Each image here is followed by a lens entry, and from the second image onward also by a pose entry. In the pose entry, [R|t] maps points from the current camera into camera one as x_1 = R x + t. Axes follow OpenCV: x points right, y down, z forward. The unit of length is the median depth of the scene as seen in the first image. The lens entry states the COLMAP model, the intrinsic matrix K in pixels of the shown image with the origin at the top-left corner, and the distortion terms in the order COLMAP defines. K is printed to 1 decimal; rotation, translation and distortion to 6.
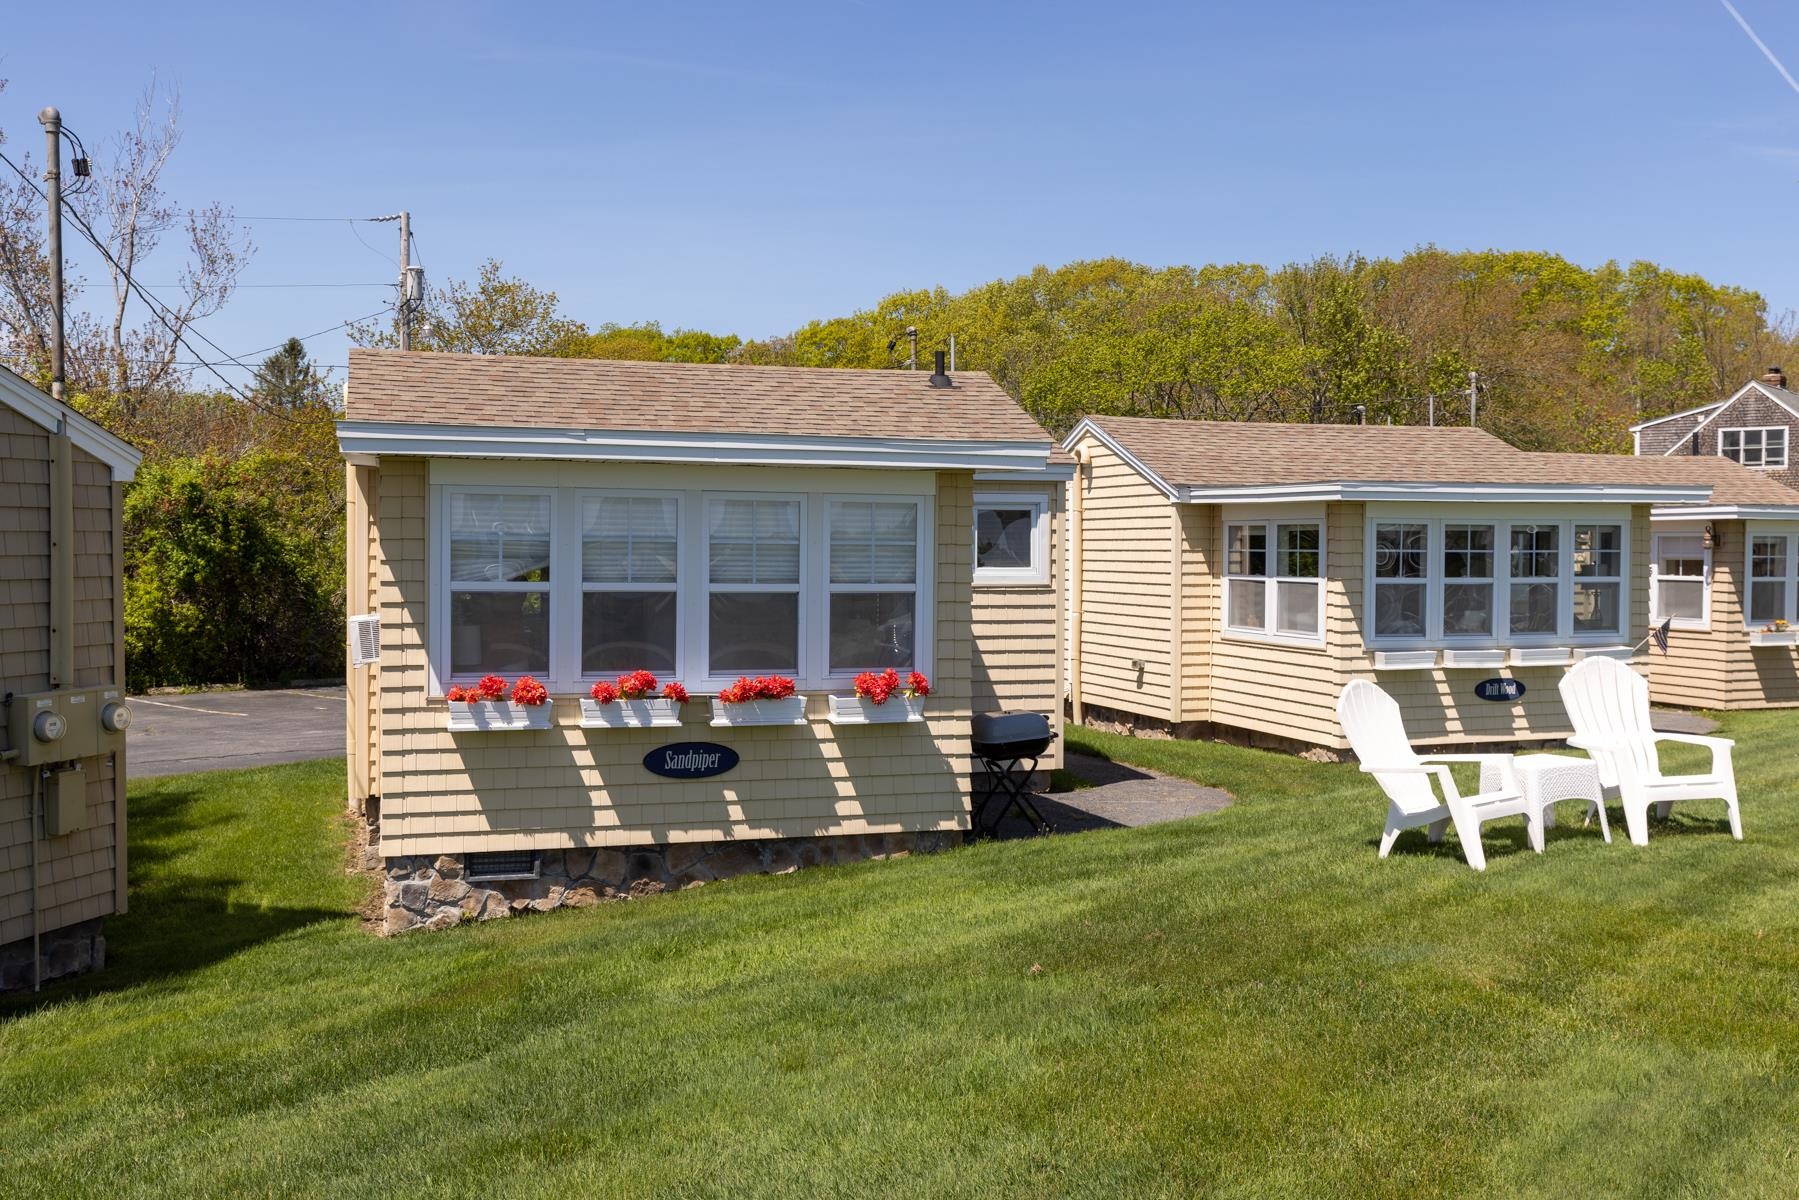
lens RADIAL K [[1715.1, 0, 901.1], [0, 1715.1, 594.3], [0, 0, 1]] dist [0.014392, 0.000000]
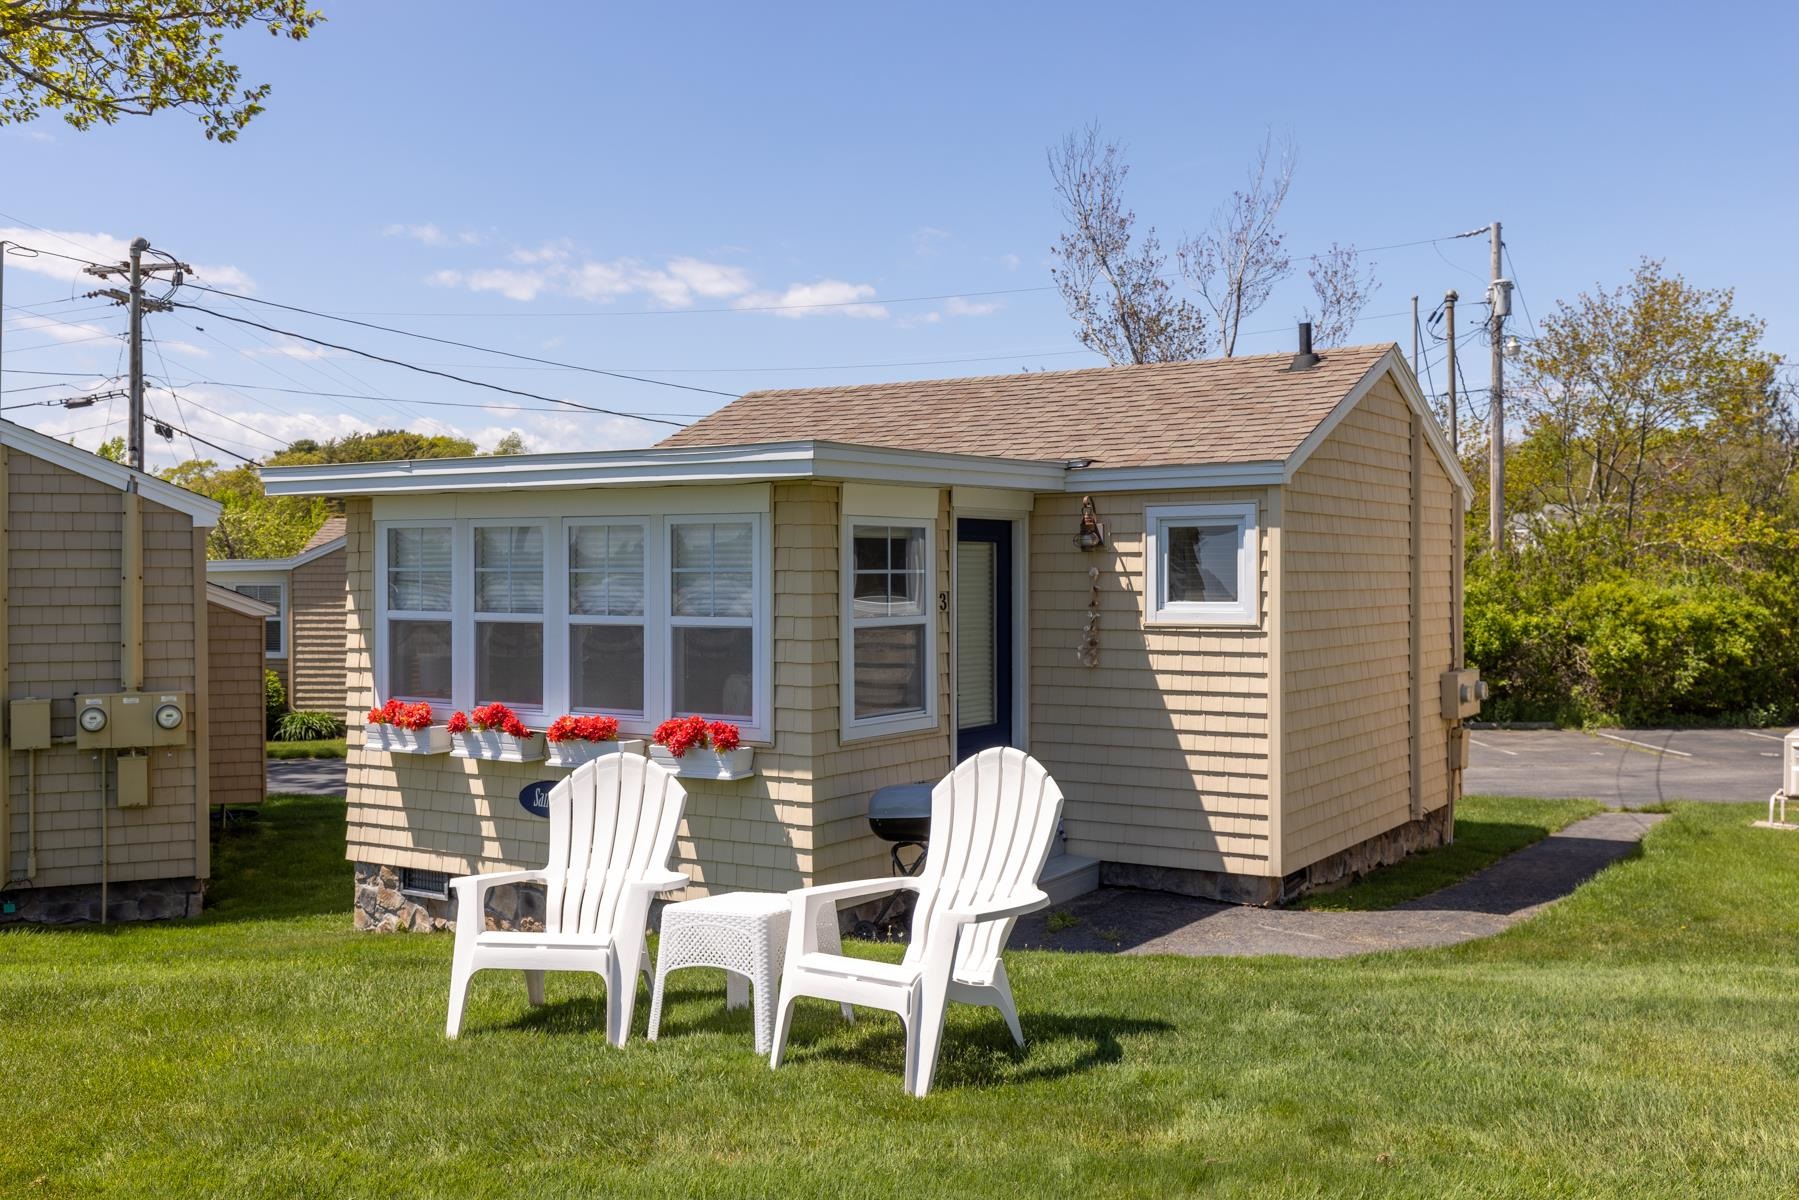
lens RADIAL K [[1744.0, 0, 902.6], [0, 1744.0, 604.8], [0, 0, 1]] dist [0.007430, 0.000000]
pose [[0.634967, 0.002284, -0.772536, 0.773069], [-0.017807, 0.999773, -0.011680, -0.003870], [0.772334, 0.021173, 0.634864, 0.548717]]
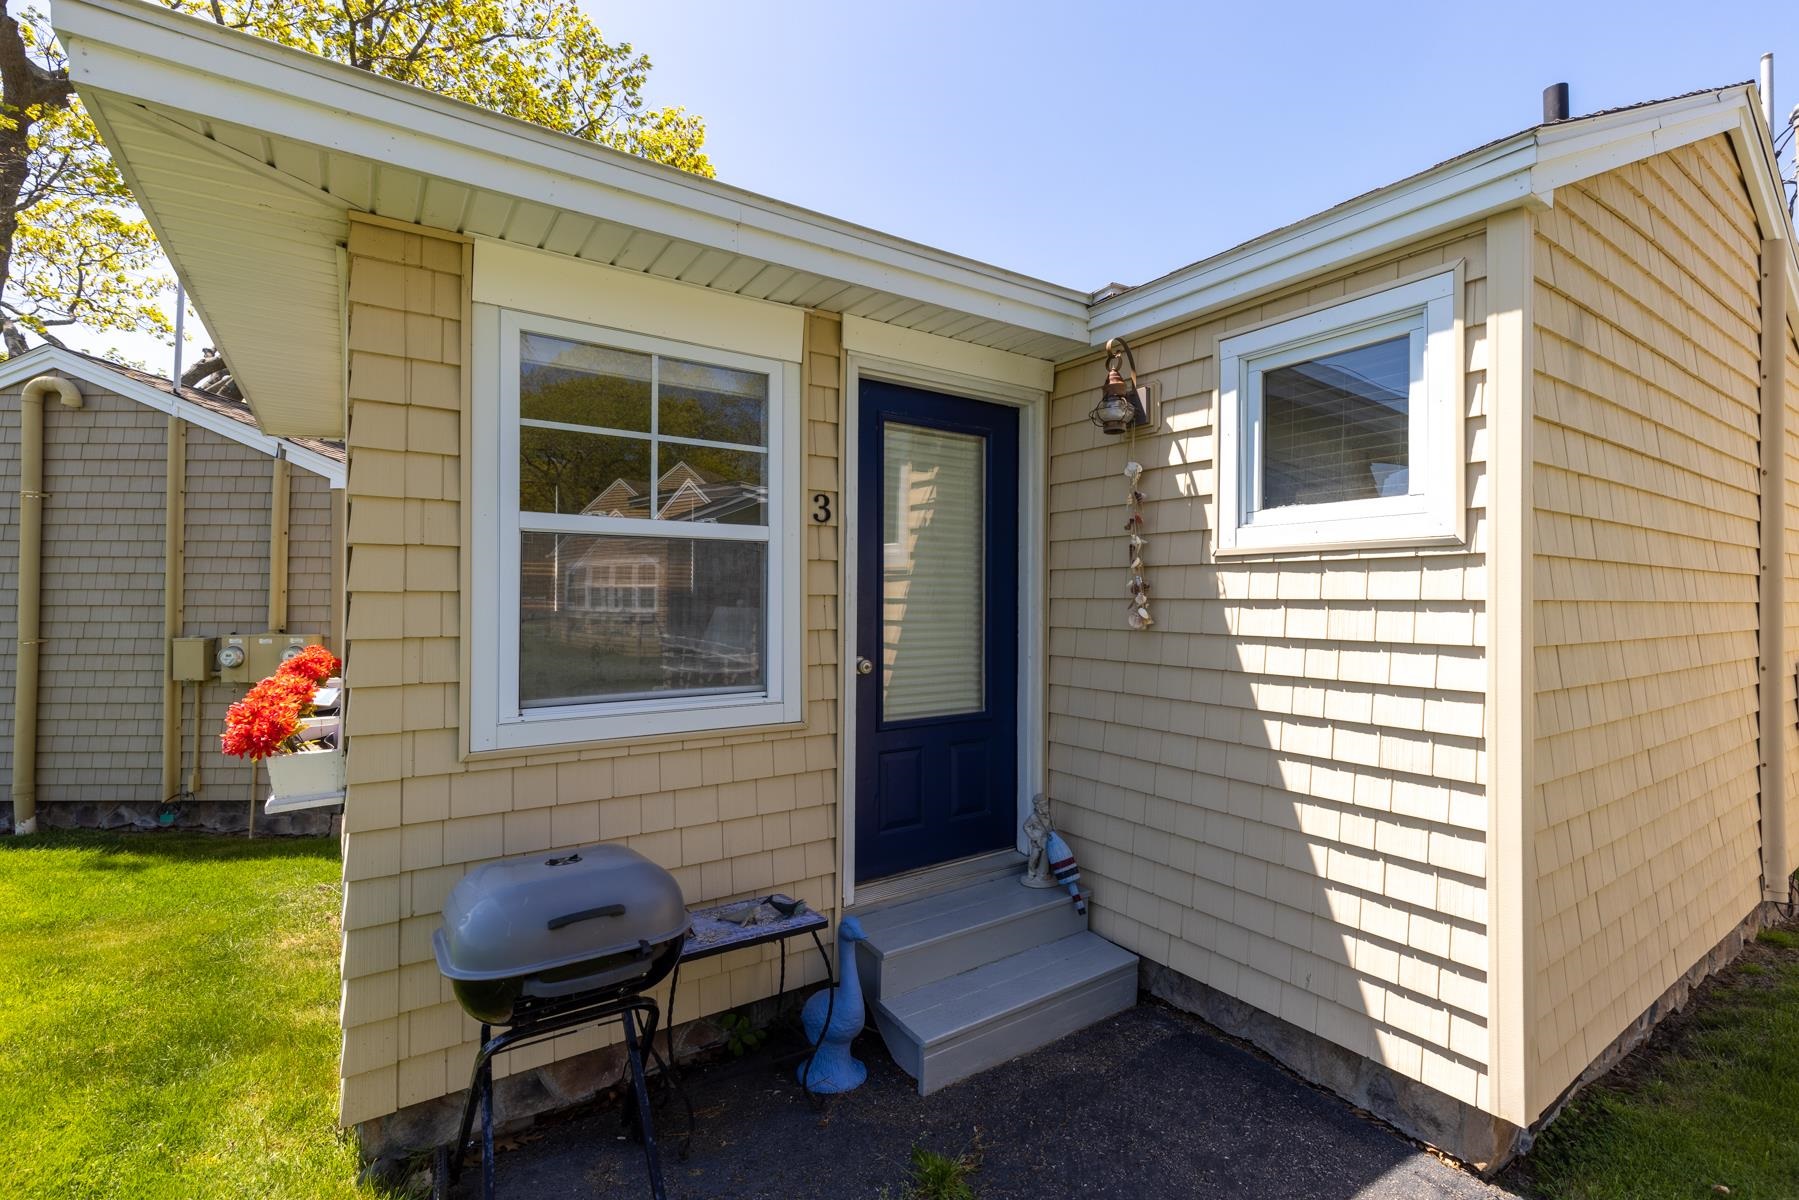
lens RADIAL K [[820.9, 0, 891.4], [0, 820.9, 594.9], [0, 0, 1]] dist [0.003252, 0.003316]
pose [[0.278132, -0.012654, -0.960459, 0.283052], [-0.037129, 0.999024, -0.023914, 0.017780], [0.959825, 0.042312, 0.277391, 1.154078]]
